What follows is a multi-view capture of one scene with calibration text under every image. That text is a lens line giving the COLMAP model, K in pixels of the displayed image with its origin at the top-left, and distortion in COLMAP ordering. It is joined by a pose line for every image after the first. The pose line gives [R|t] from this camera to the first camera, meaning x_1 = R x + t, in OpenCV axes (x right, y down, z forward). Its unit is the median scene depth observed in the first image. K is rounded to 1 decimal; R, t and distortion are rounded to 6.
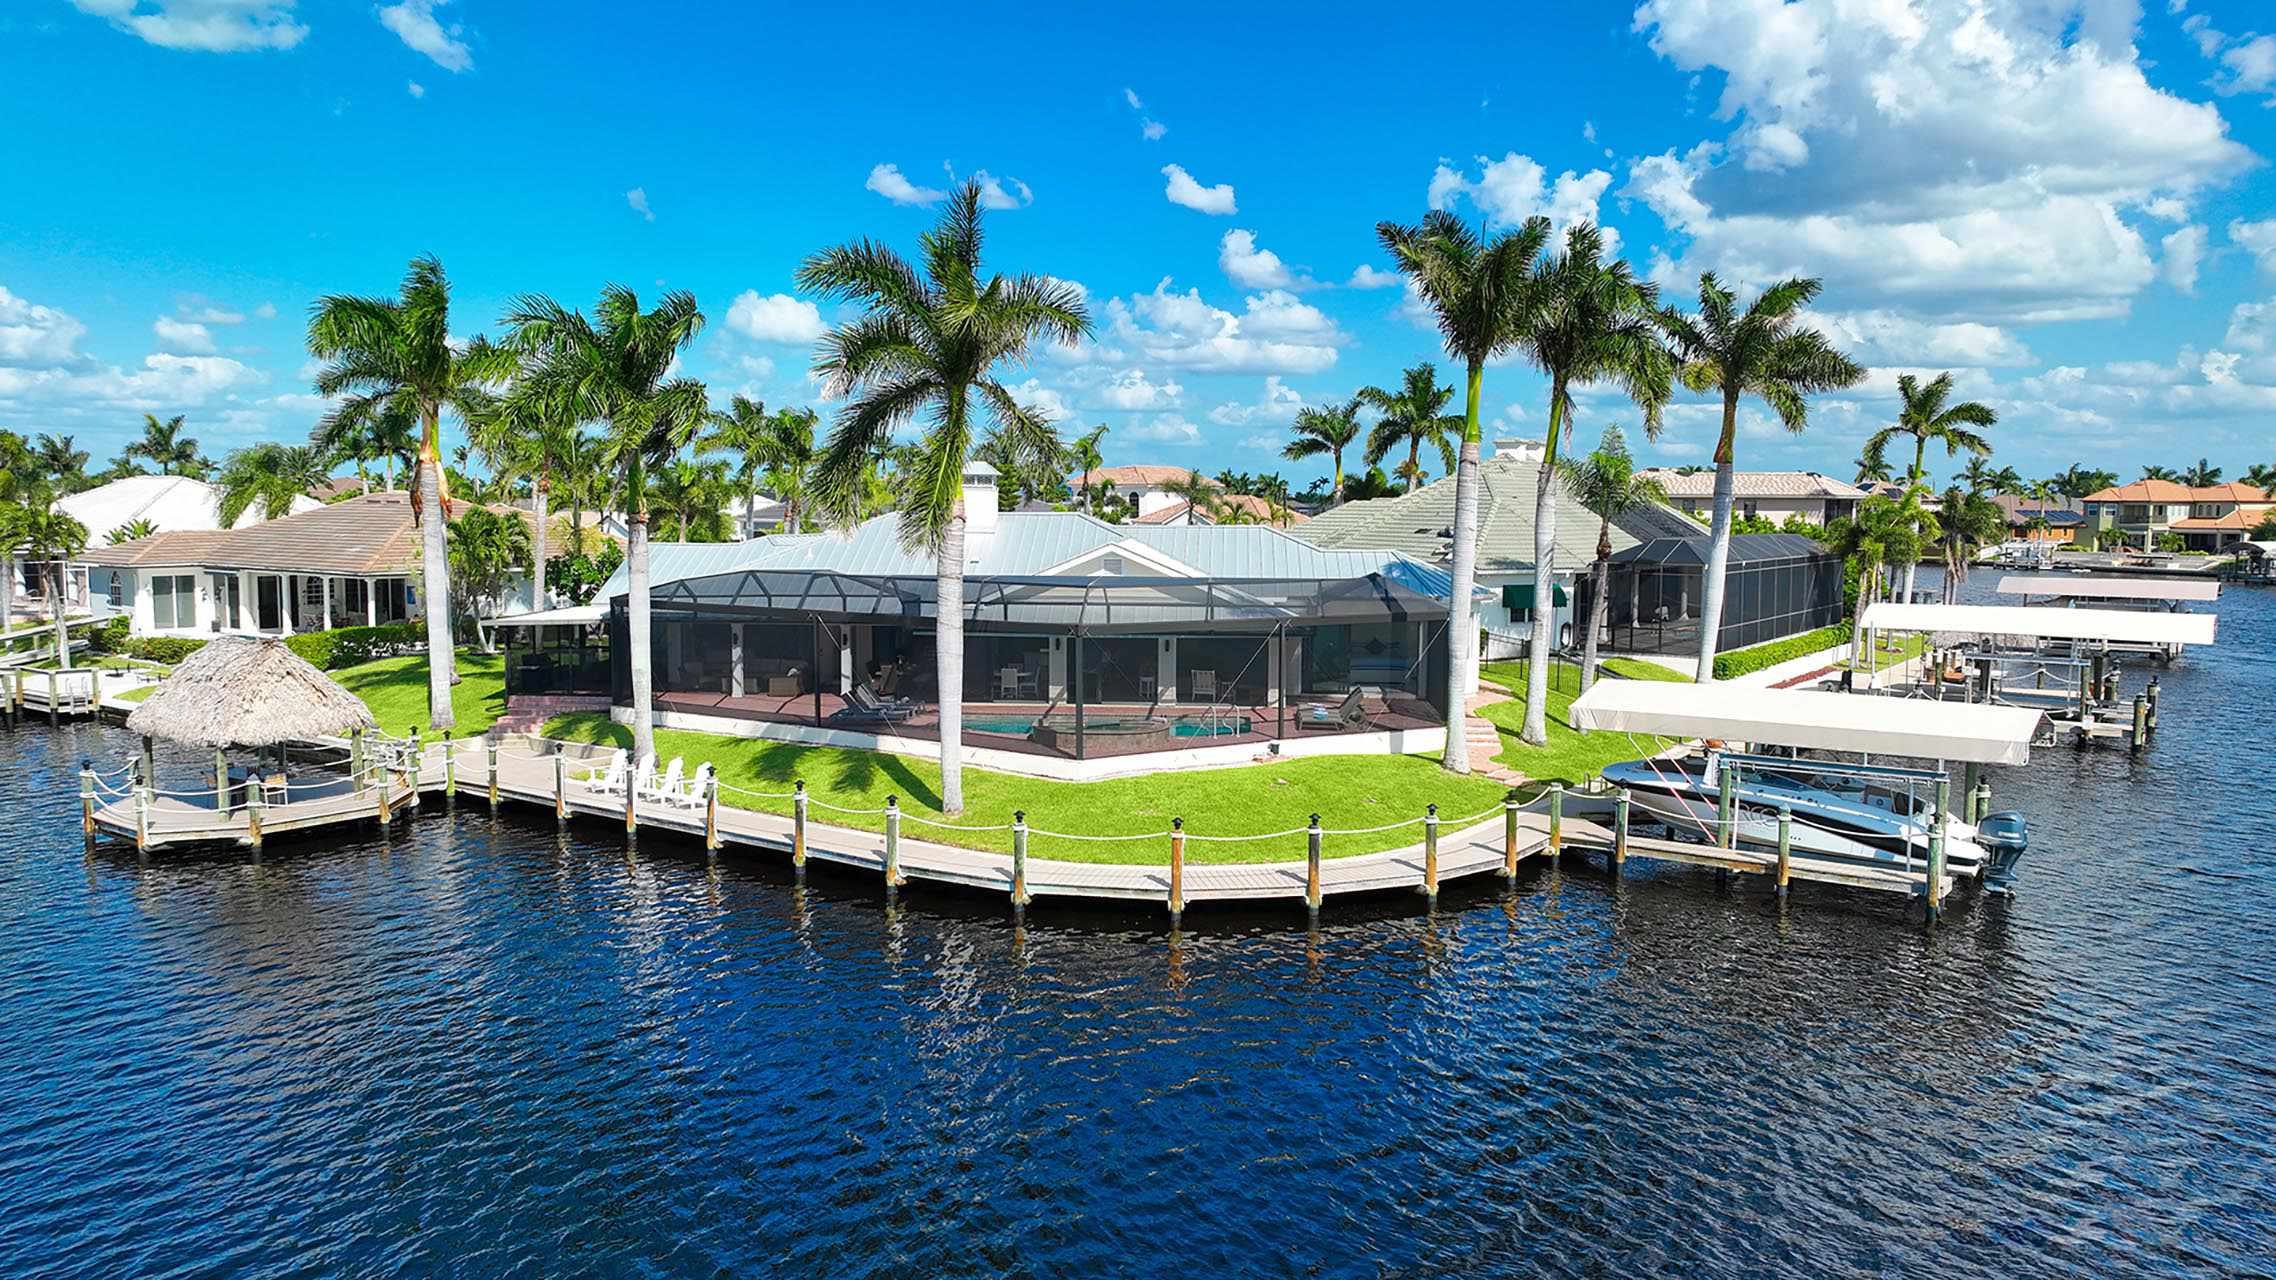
lens RADIAL K [[1569.2, 0, 1138.0], [0, 1569.2, 640.0], [0, 0, 1]] dist [0.000946, -0.000349]
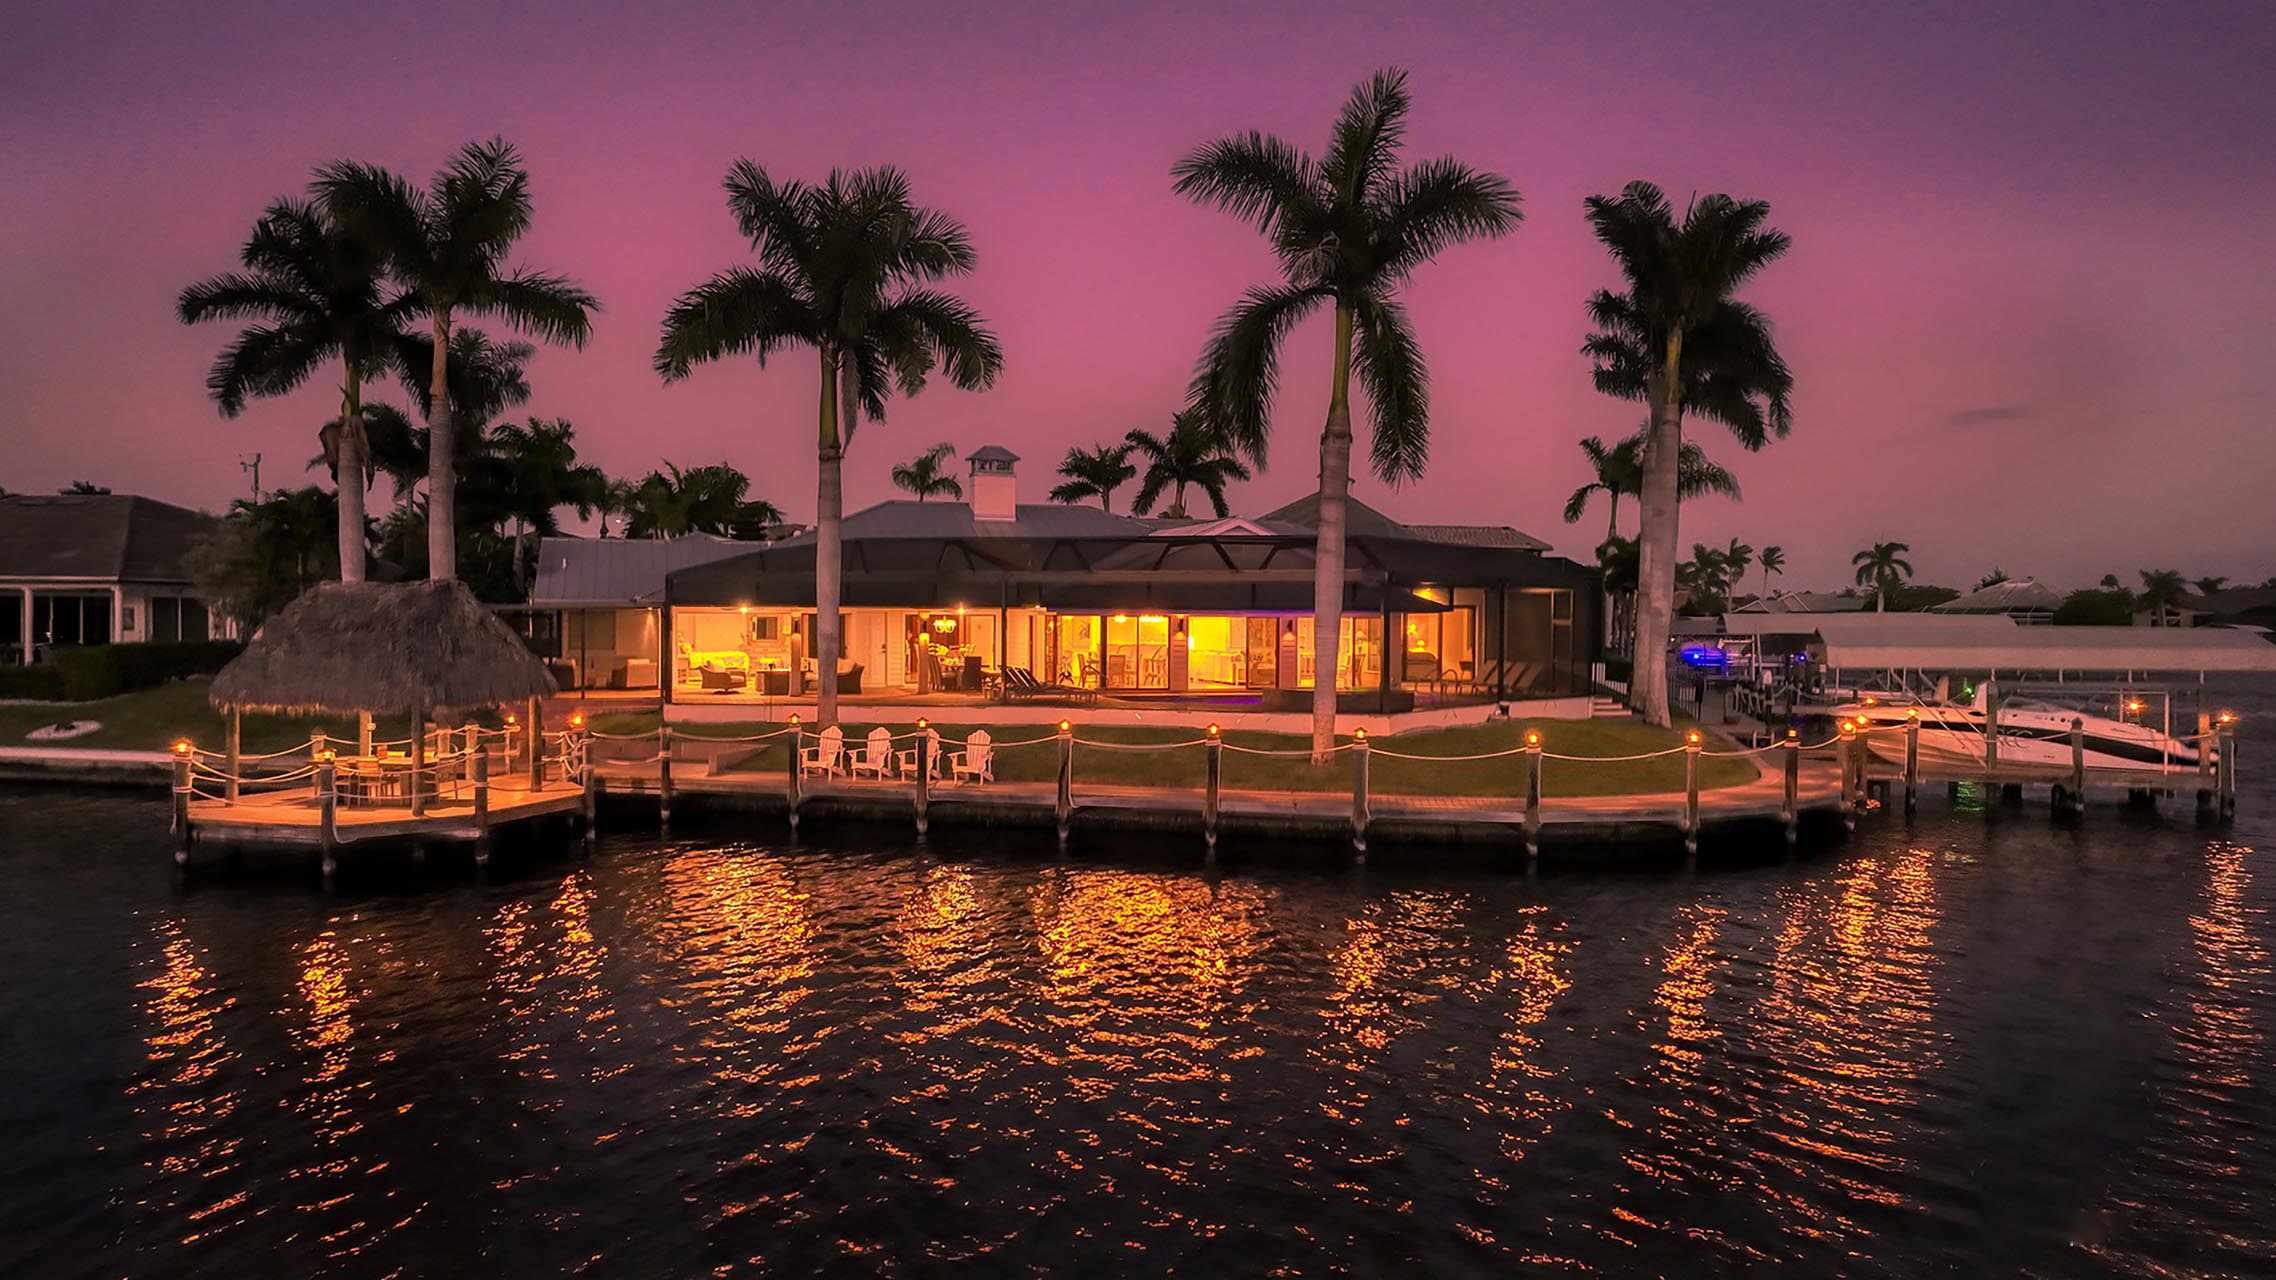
lens RADIAL K [[1579.4, 0, 1138.0], [0, 1579.4, 640.0], [0, 0, 1]] dist [0.050128, -0.000373]
pose [[0.929862, -0.003280, 0.367894, -0.582372], [0.029952, 0.997316, -0.066812, 0.101309], [-0.366688, 0.073145, 0.927464, 0.197402]]
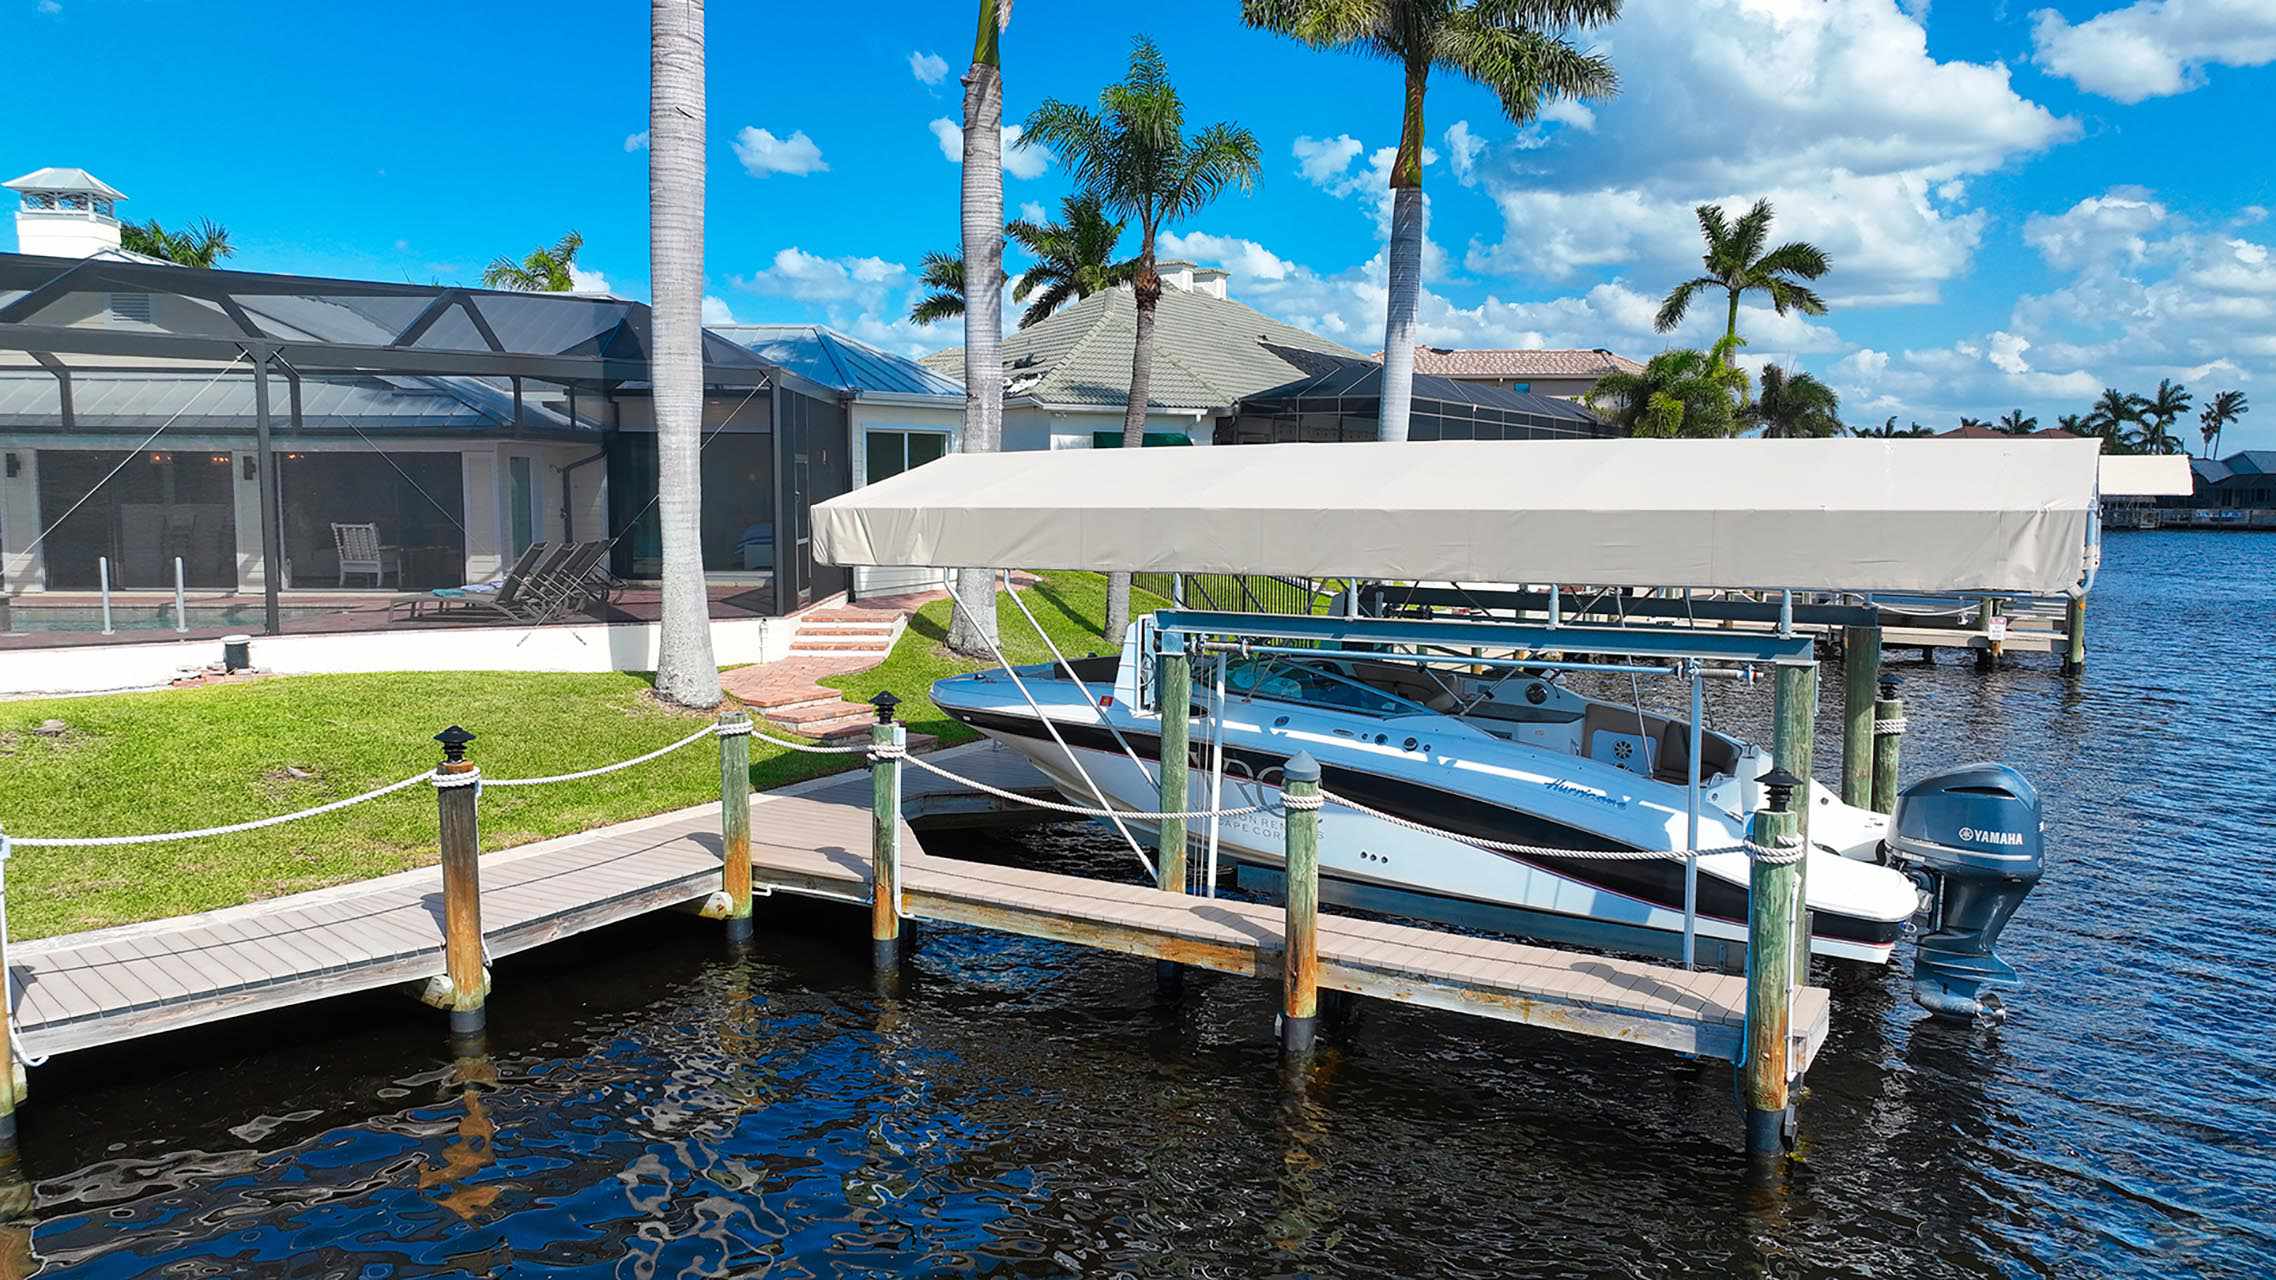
lens RADIAL K [[1569.2, 0, 1138.0], [0, 1569.2, 640.0], [0, 0, 1]] dist [0.000946, -0.000349]
pose [[0.995033, -0.008397, 0.099189, 0.336296], [0.007550, 0.999932, 0.008919, 0.076218], [-0.099258, -0.008126, 0.995029, 0.671113]]
